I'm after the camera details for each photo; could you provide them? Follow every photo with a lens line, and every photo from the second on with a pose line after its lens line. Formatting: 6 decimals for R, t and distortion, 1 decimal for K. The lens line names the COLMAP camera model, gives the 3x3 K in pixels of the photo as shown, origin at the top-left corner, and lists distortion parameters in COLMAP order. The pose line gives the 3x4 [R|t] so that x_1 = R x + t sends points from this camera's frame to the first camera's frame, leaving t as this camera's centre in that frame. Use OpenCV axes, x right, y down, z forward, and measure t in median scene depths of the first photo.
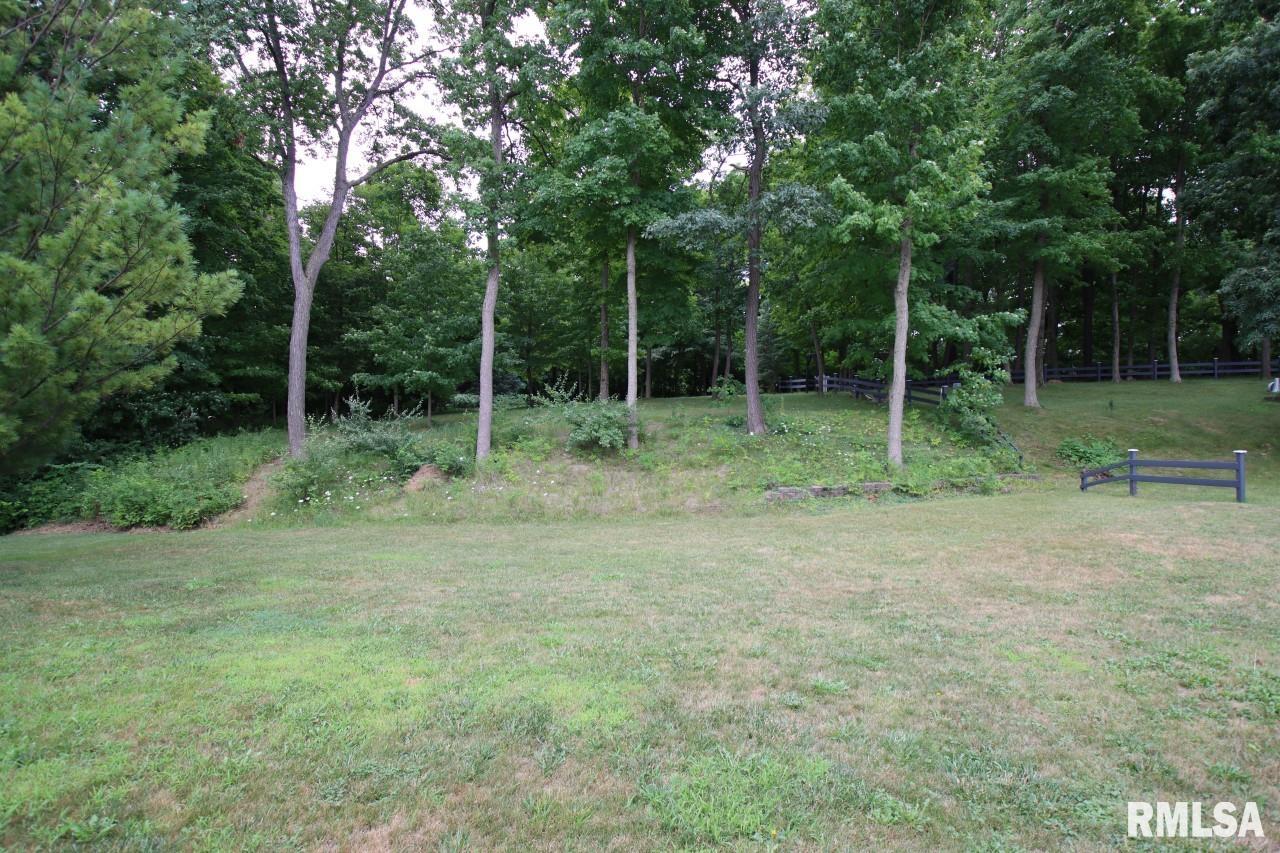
lens RADIAL K [[593.4, 0, 652.8], [0, 593.4, 435.2], [0, 0, 1]] dist [0.014291, -0.022827]
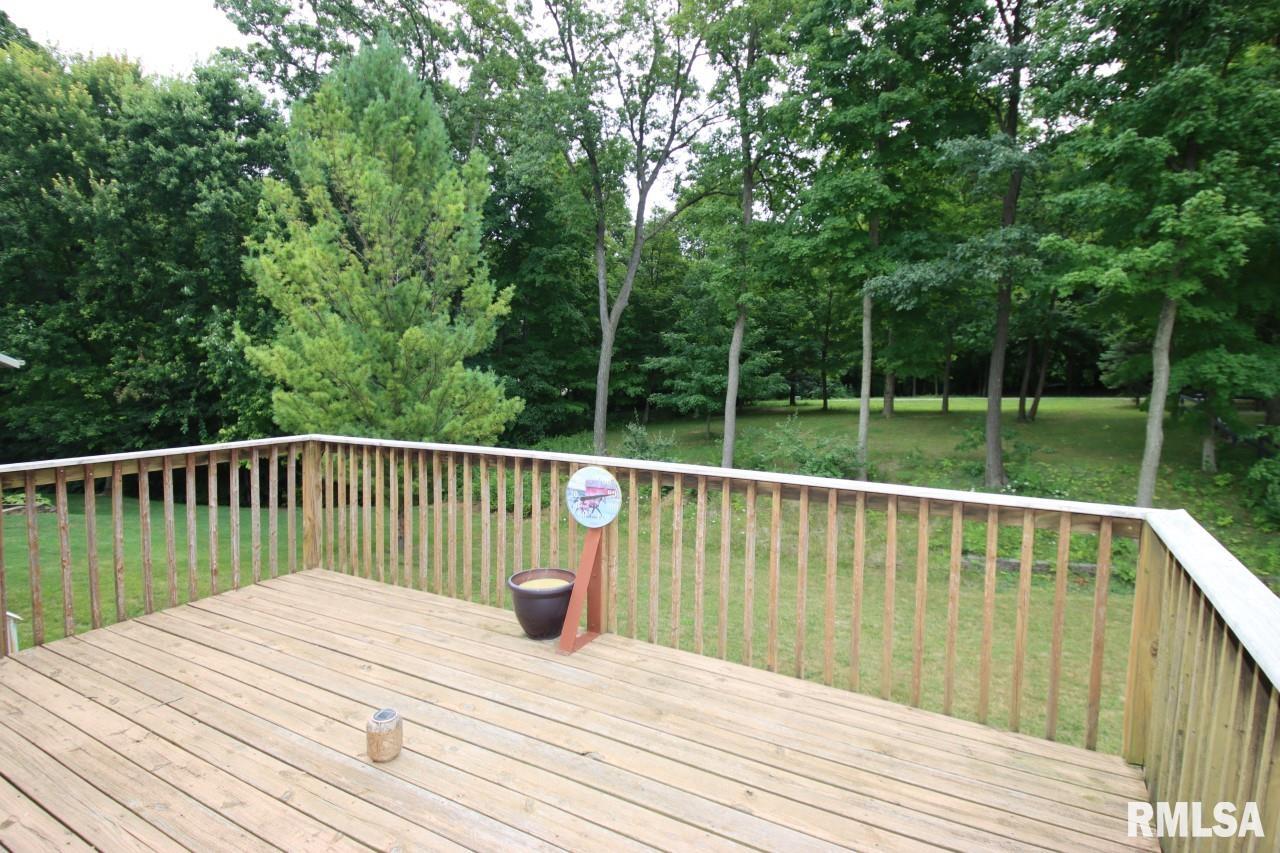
lens RADIAL K [[685.7, 0, 647.3], [0, 685.7, 428.8], [0, 0, 1]] dist [0.016067, -0.004699]
pose [[0.853031, 0.051648, -0.519298, 0.289918], [-0.035204, 0.998519, 0.041482, -0.128414], [0.520671, -0.017104, 0.853586, -0.220307]]
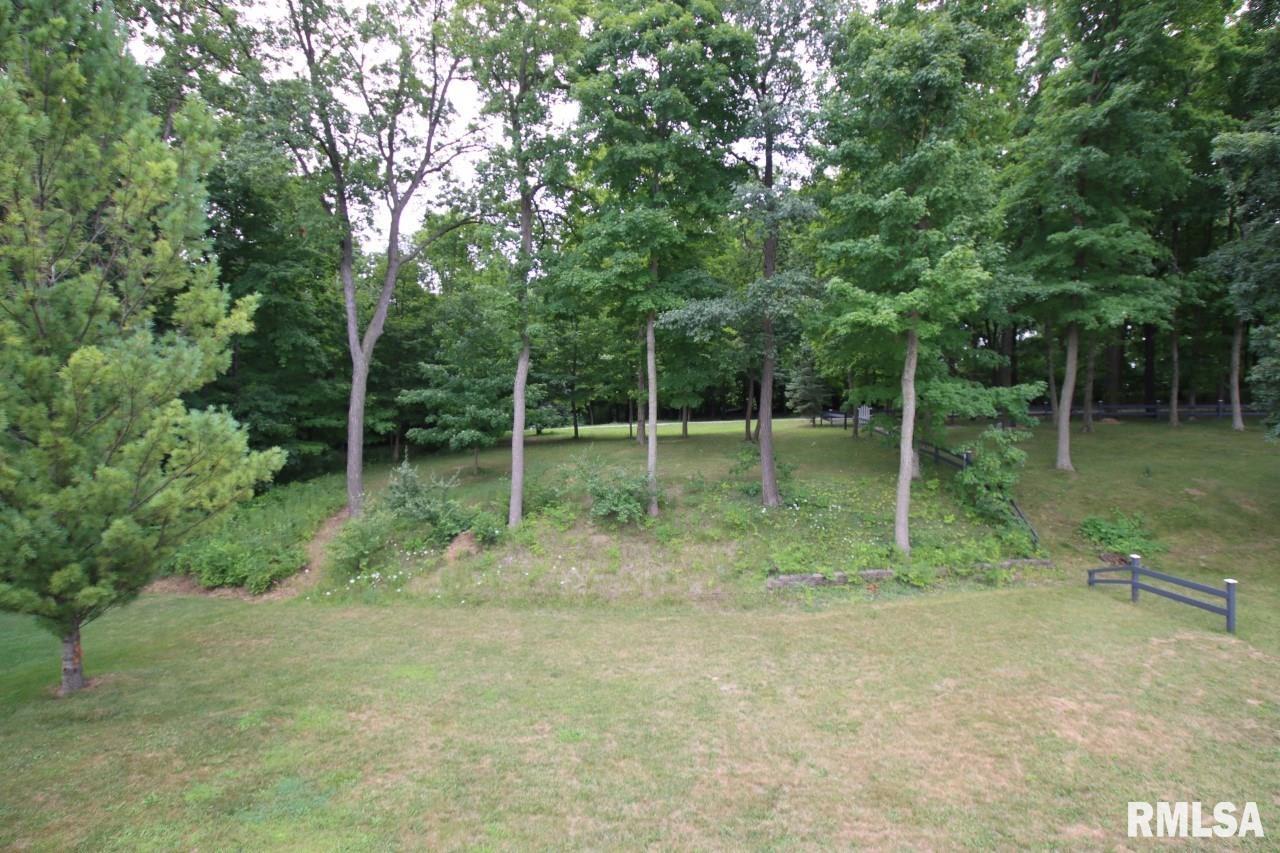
lens RADIAL K [[593.4, 0, 647.7], [0, 593.4, 438.1], [0, 0, 1]] dist [0.014291, -0.022827]
pose [[0.994138, -0.001362, -0.108109, 0.079489], [0.002708, 0.999921, 0.012298, -0.141905], [0.108084, -0.012519, 0.994063, -0.054955]]
